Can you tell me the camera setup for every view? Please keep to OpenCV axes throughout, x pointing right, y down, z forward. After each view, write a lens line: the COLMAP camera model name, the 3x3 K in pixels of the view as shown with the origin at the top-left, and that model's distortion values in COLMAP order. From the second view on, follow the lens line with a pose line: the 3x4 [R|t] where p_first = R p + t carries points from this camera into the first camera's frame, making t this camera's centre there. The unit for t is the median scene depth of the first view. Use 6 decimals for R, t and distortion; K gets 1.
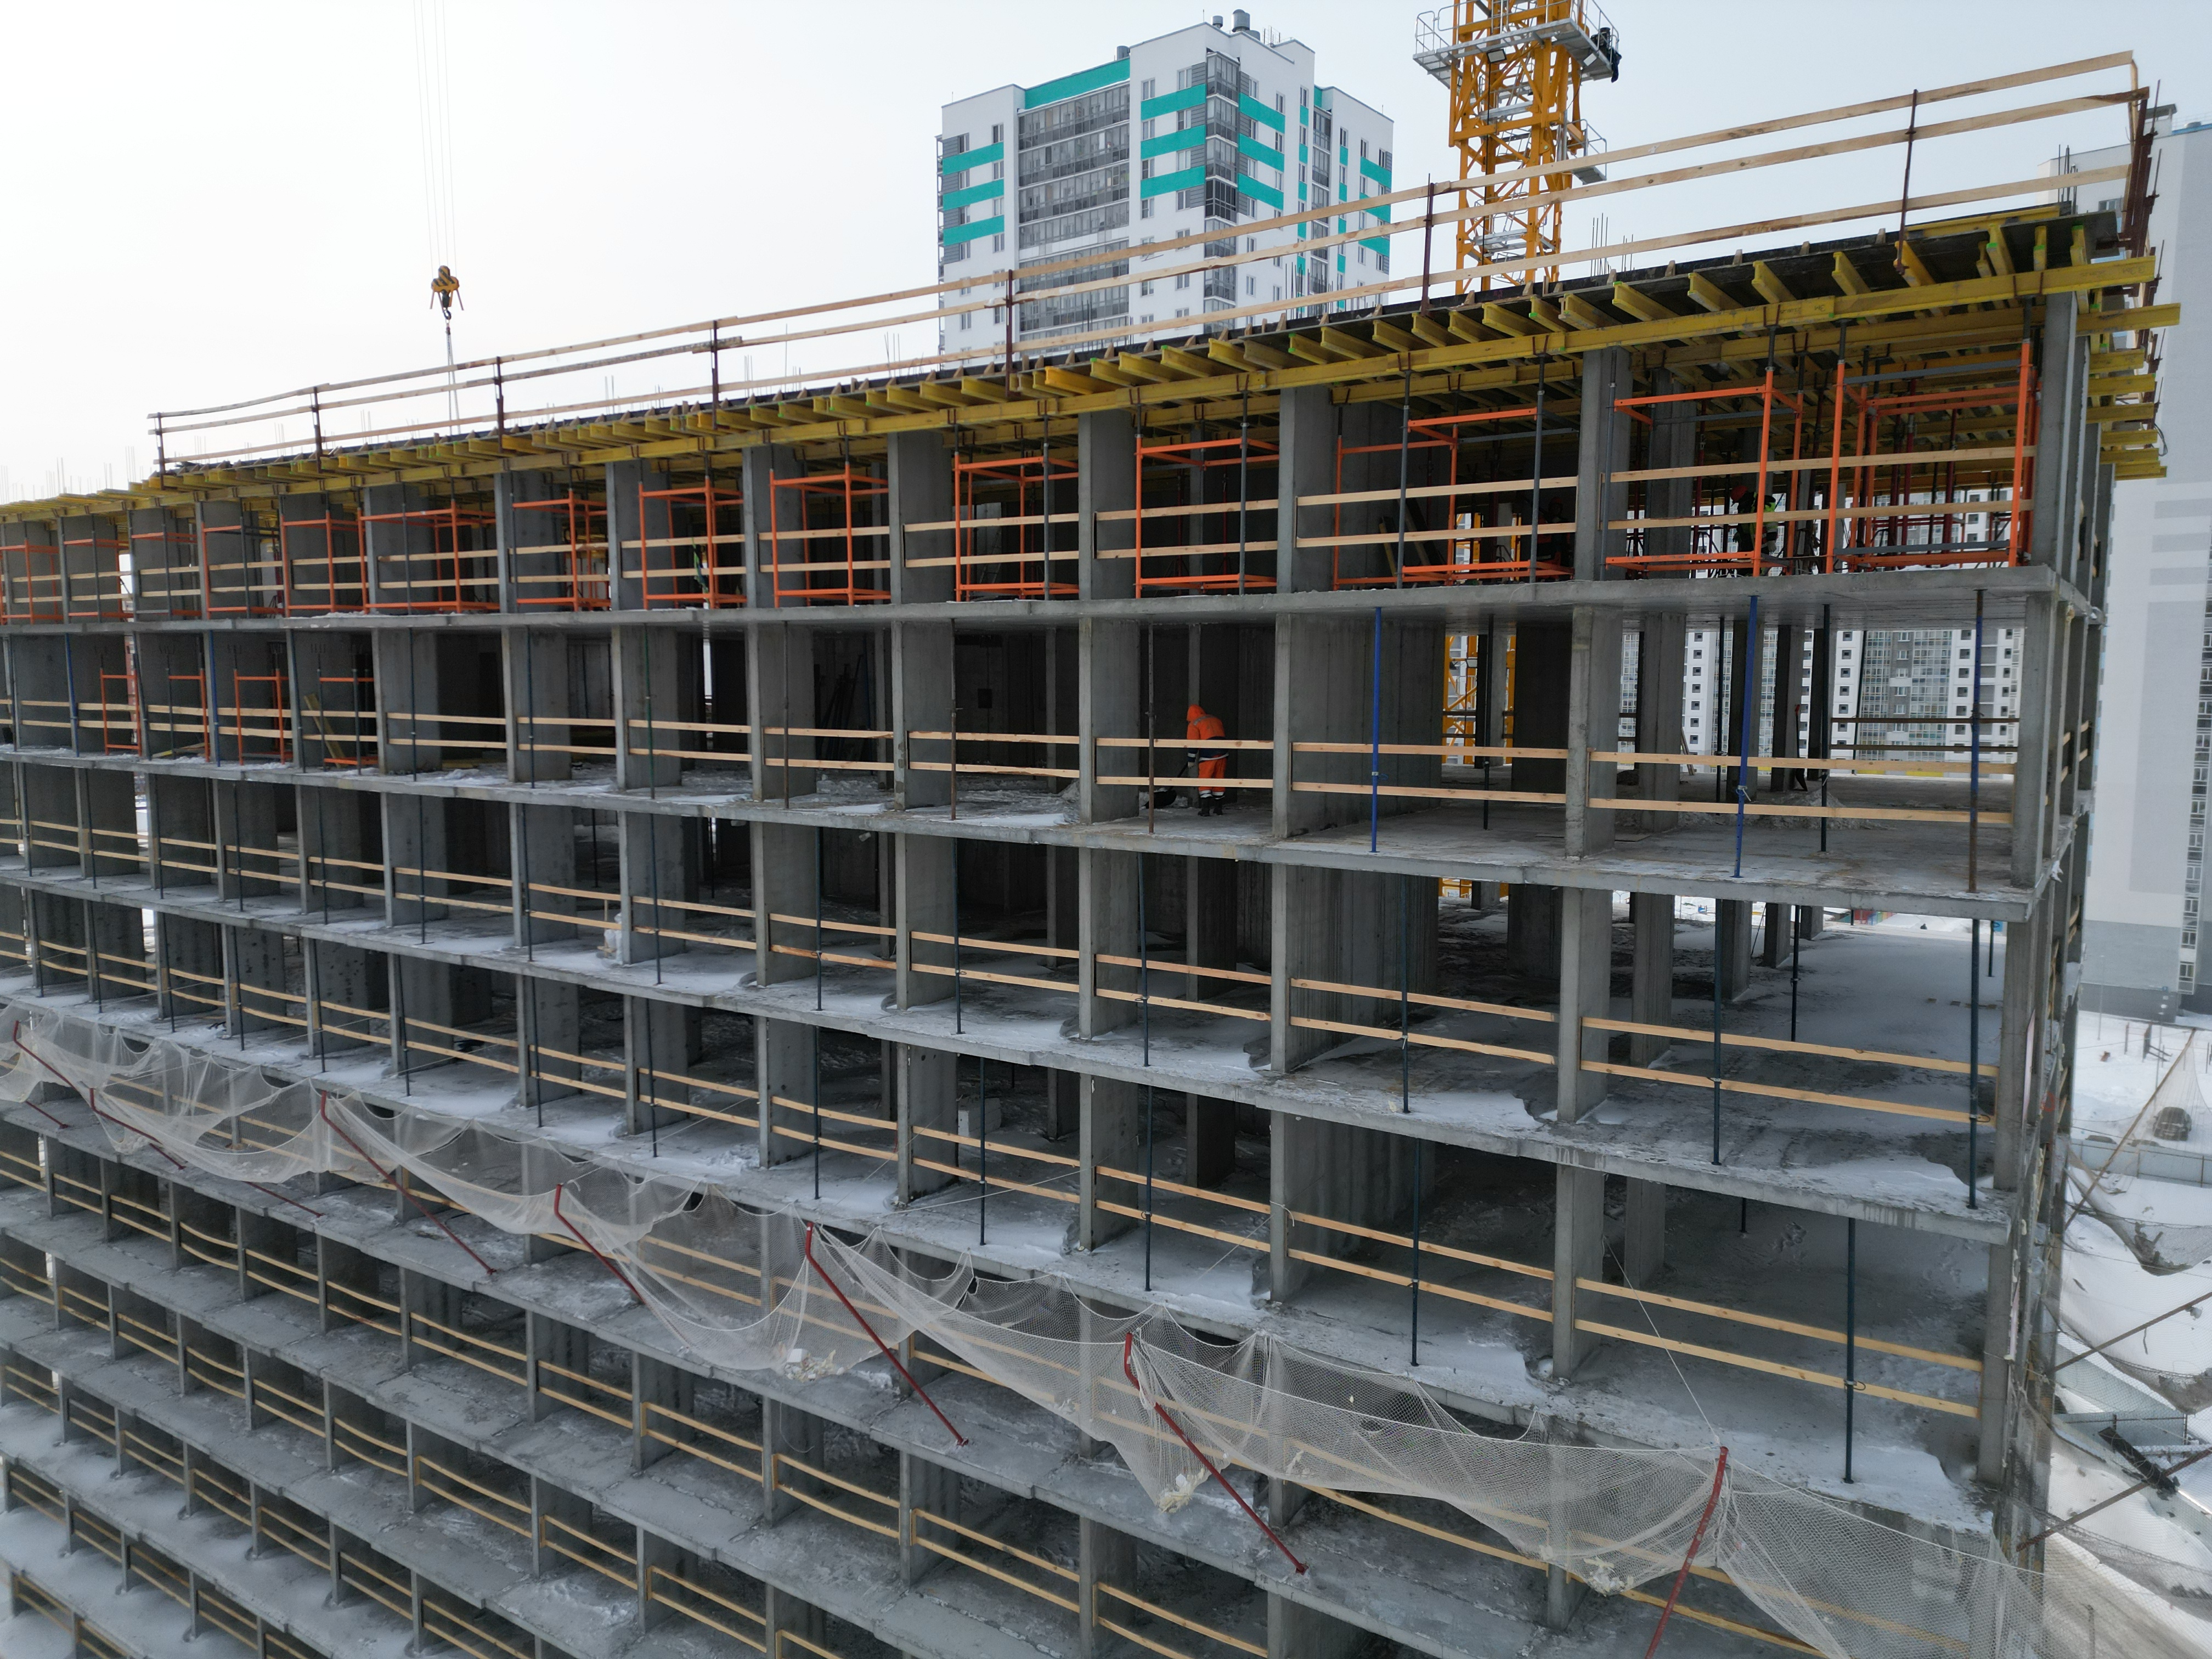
lens RADIAL K [[1545.8, 0, 1096.6], [0, 1545.8, 798.1], [0, 0, 1]] dist [0.071339, -0.059636]
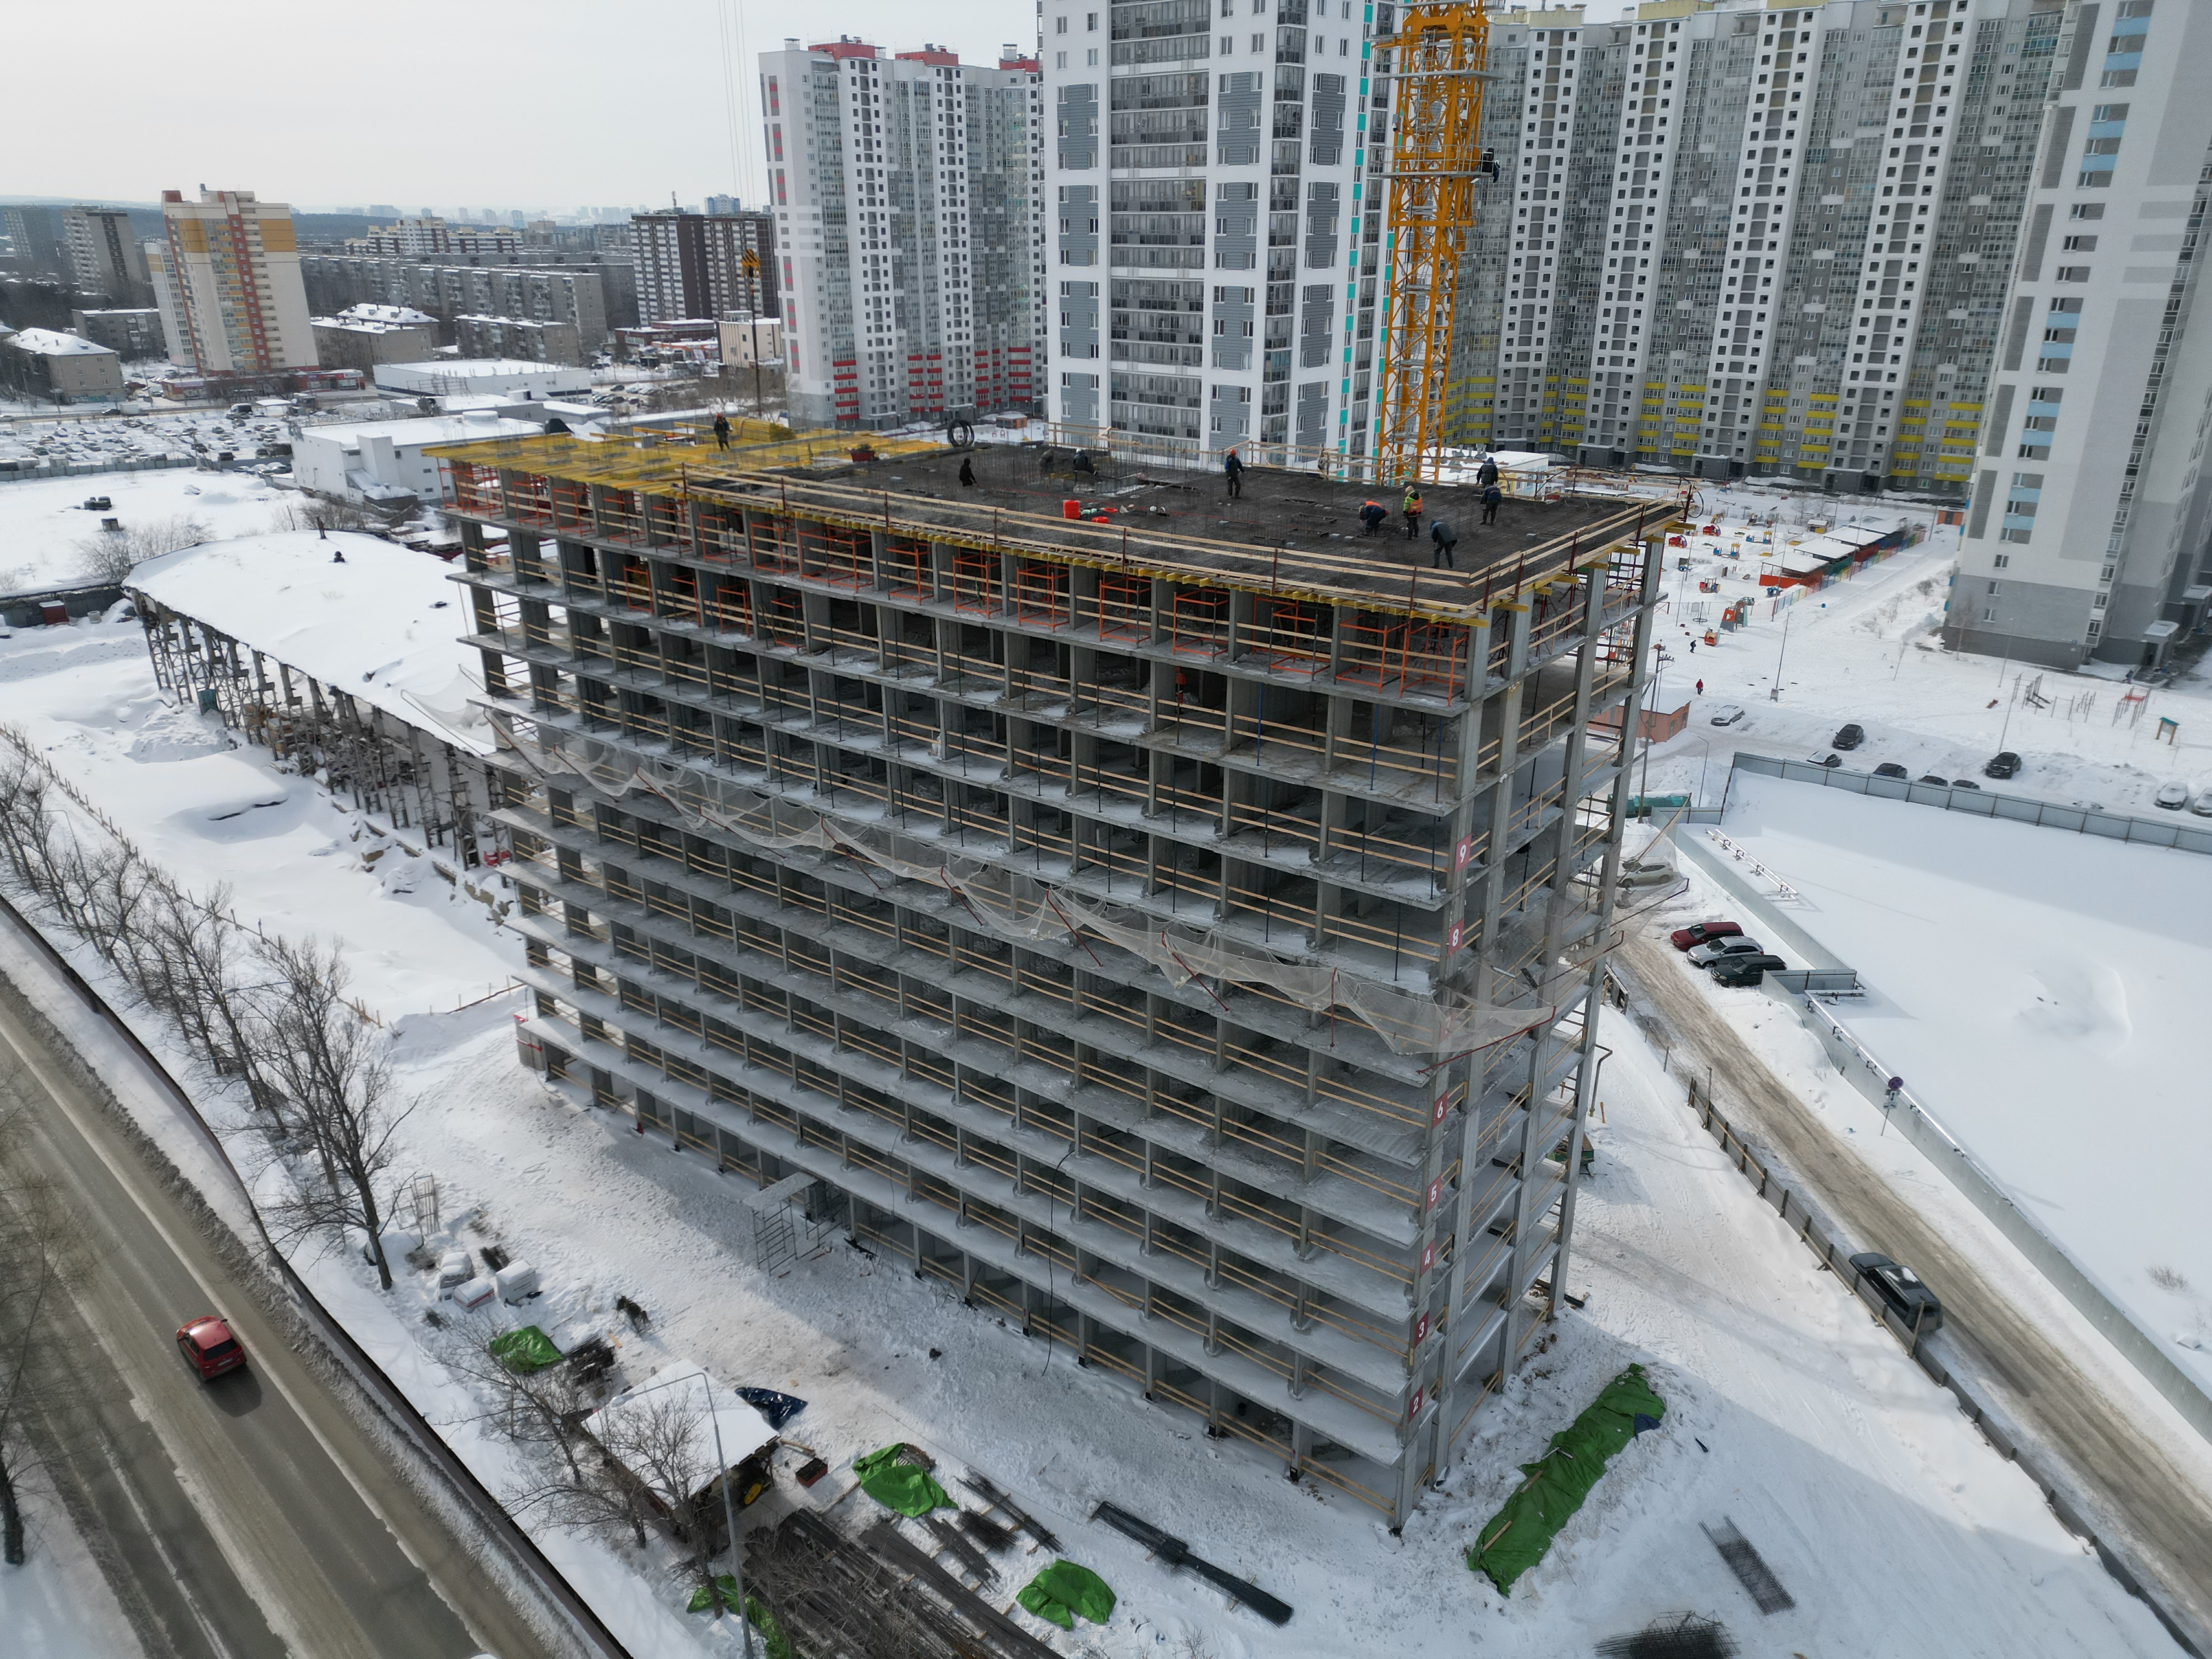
lens RADIAL K [[1545.8, 0, 1096.6], [0, 1545.8, 798.1], [0, 0, 1]] dist [0.071339, -0.059636]
pose [[0.998465, 0.016612, -0.052831, 0.033970], [-0.001767, 0.963023, 0.269413, -0.508729], [0.055353, -0.268906, 0.961575, -1.299966]]
